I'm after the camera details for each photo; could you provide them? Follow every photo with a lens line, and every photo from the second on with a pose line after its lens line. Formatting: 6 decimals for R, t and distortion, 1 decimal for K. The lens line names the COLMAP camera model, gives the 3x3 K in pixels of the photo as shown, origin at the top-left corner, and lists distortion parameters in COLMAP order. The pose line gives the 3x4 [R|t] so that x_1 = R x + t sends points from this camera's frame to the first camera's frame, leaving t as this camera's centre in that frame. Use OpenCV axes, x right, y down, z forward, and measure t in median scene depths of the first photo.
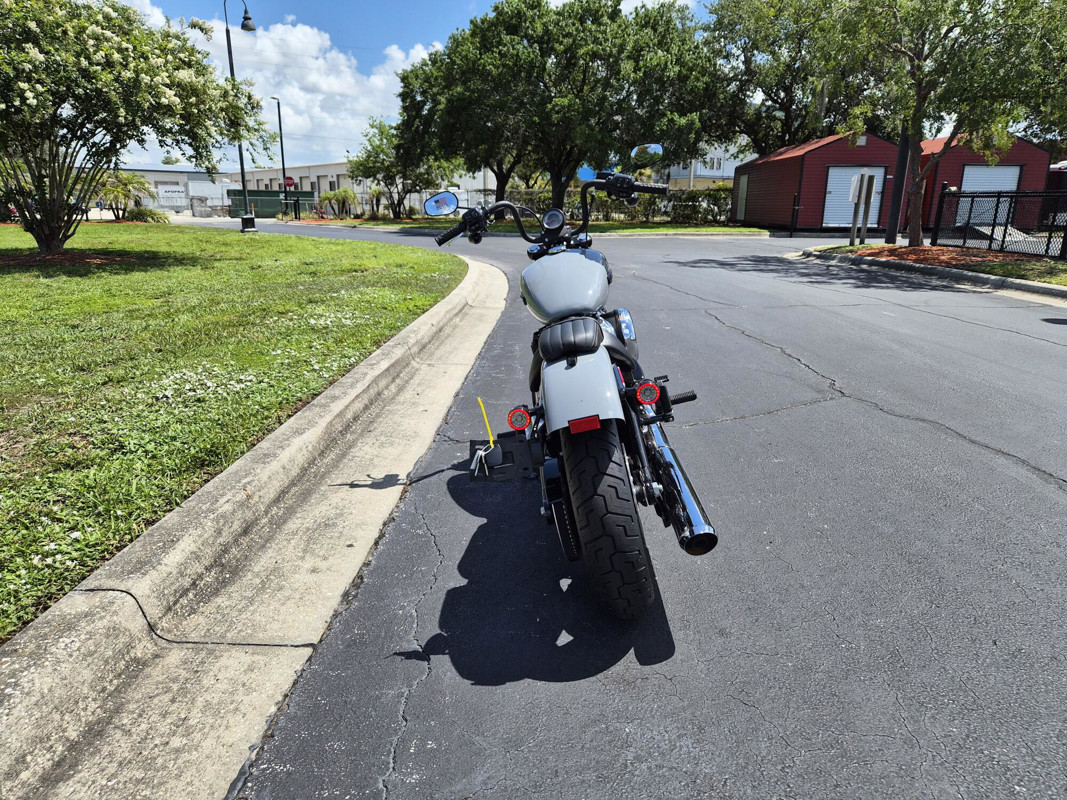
lens RADIAL K [[709.6, 0, 530.4], [0, 709.6, 403.7], [0, 0, 1]] dist [0.061085, -0.052067]
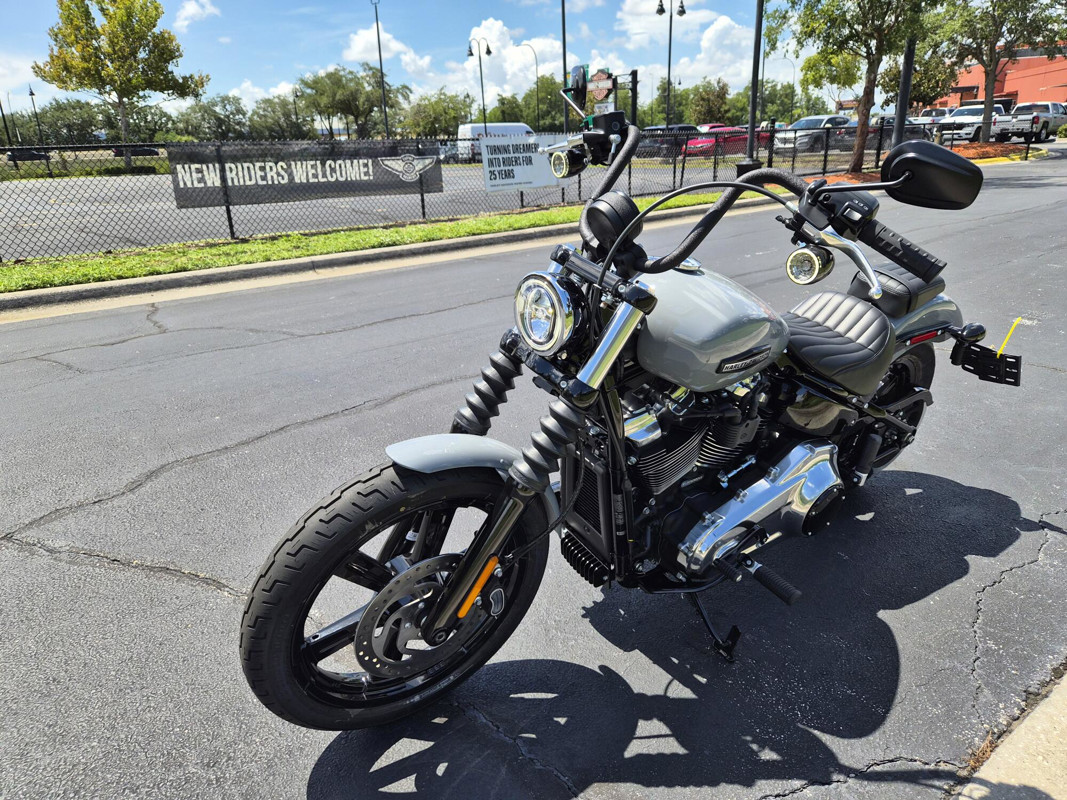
lens RADIAL K [[714.5, 0, 526.2], [0, 714.5, 398.7], [0, 0, 1]] dist [0.059290, -0.050149]
pose [[-0.625771, -0.244831, 0.740586, -0.031688], [0.241332, 0.842103, 0.482309, -0.043685], [-0.741734, 0.480542, -0.467878, 0.146447]]
